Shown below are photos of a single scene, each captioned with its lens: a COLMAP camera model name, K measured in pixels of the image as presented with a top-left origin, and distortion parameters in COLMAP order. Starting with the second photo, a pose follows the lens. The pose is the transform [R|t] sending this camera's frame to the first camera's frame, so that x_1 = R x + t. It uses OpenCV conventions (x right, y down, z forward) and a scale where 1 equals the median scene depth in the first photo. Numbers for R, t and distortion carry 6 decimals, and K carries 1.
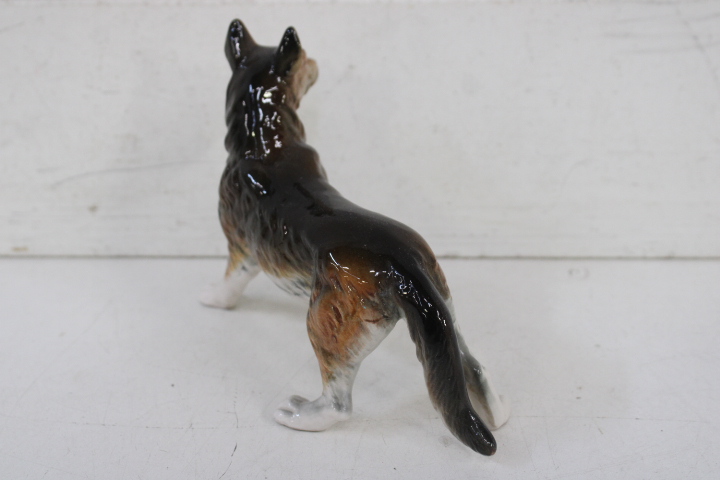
lens RADIAL K [[1072.5, 0, 359.5], [0, 1072.5, 241.0], [0, 0, 1]] dist [-0.024865, 0.000000]
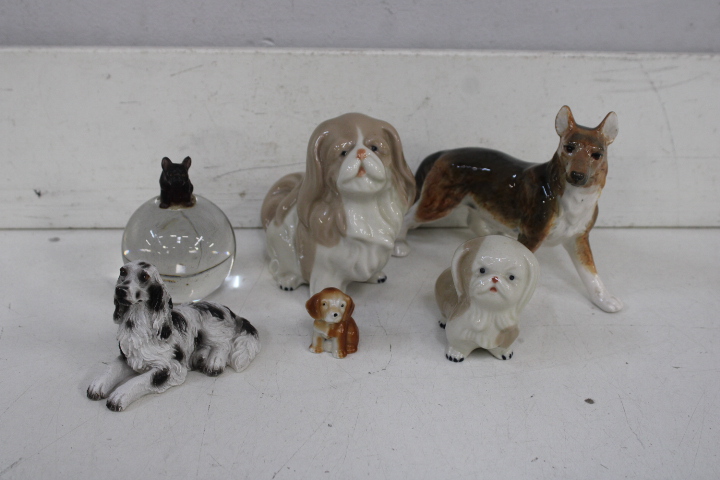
lens RADIAL K [[993.7, 0, 363.5], [0, 993.7, 240.0], [0, 0, 1]] dist [-0.039887, 0.000000]
pose [[0.992959, -0.005561, 0.118330, -0.254210], [0.003235, 0.999798, 0.019838, 0.005131], [-0.118416, -0.019316, 0.992776, -0.347119]]
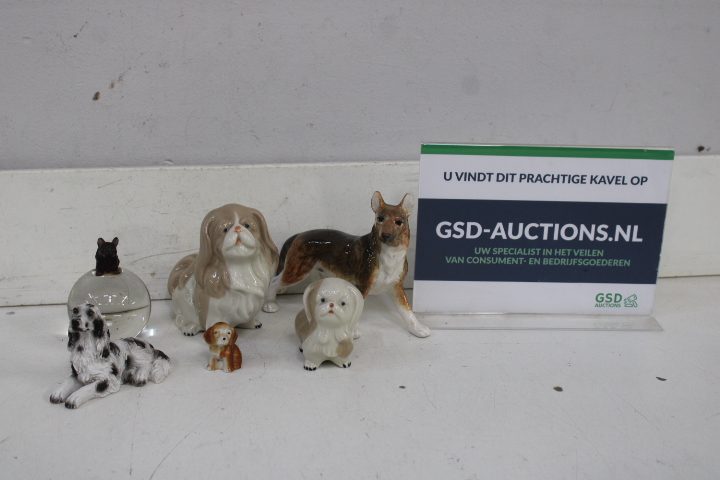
lens RADIAL K [[993.7, 0, 355.3], [0, 993.7, 242.1], [0, 0, 1]] dist [-0.039887, 0.000000]
pose [[0.975680, -0.031001, 0.216998, -0.289085], [0.060037, 0.989888, -0.128522, 0.169159], [-0.210820, 0.138425, 0.967674, -0.835182]]
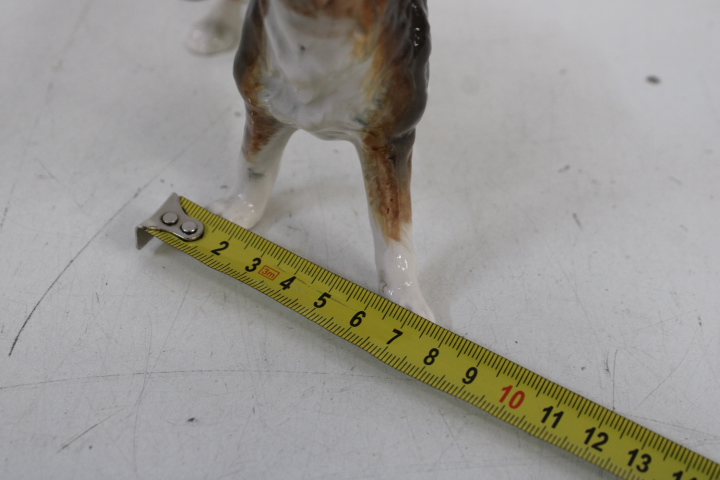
lens RADIAL K [[1019.8, 0, 364.9], [0, 1019.8, 238.4], [0, 0, 1]] dist [-0.037867, 0.000000]
pose [[0.994396, -0.034972, 0.099765, -0.157445], [0.003564, 0.954251, 0.298985, 0.094757], [-0.105658, -0.296954, 0.949028, 0.005046]]
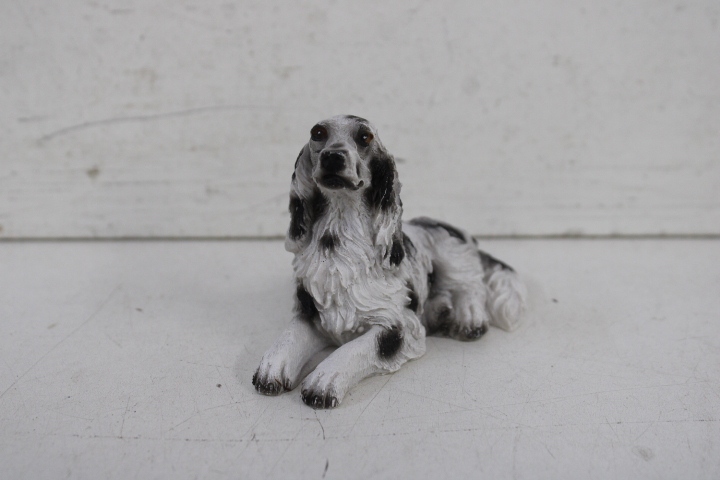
lens RADIAL K [[1108.7, 0, 366.0], [0, 1108.7, 239.4], [0, 0, 1]] dist [-0.014762, 0.000000]
pose [[0.999469, -0.002812, 0.032454, -0.087815], [0.005815, 0.995666, -0.092818, 0.091646], [-0.032052, 0.092958, 0.995154, 0.242487]]
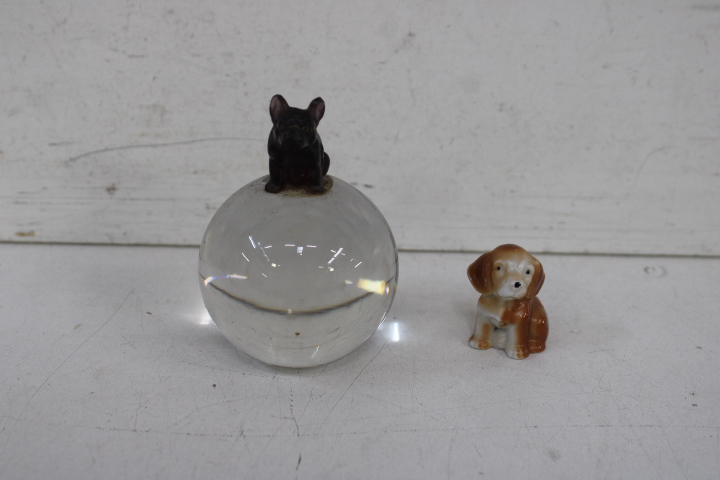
lens RADIAL K [[993.7, 0, 360.4], [0, 993.7, 237.7], [0, 0, 1]] dist [-0.039887, 0.000000]
pose [[0.998643, 0.020567, 0.047839, -0.084547], [-0.018493, 0.998887, -0.043402, 0.042896], [-0.048679, 0.042459, 0.997912, 0.181040]]
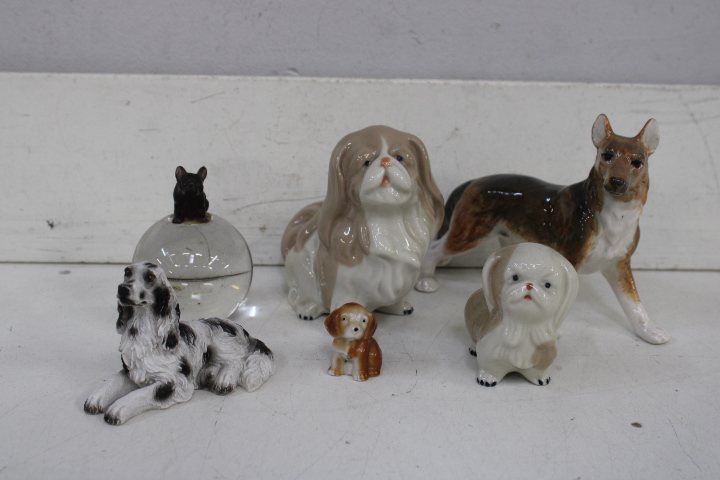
lens RADIAL K [[993.7, 0, 362.6], [0, 993.7, 235.0], [0, 0, 1]] dist [-0.039887, 0.000000]
pose [[0.996469, 0.016345, 0.082351, -0.234370], [-0.006432, 0.992846, -0.119227, 0.132226], [-0.083710, 0.118276, 0.989446, -0.269782]]
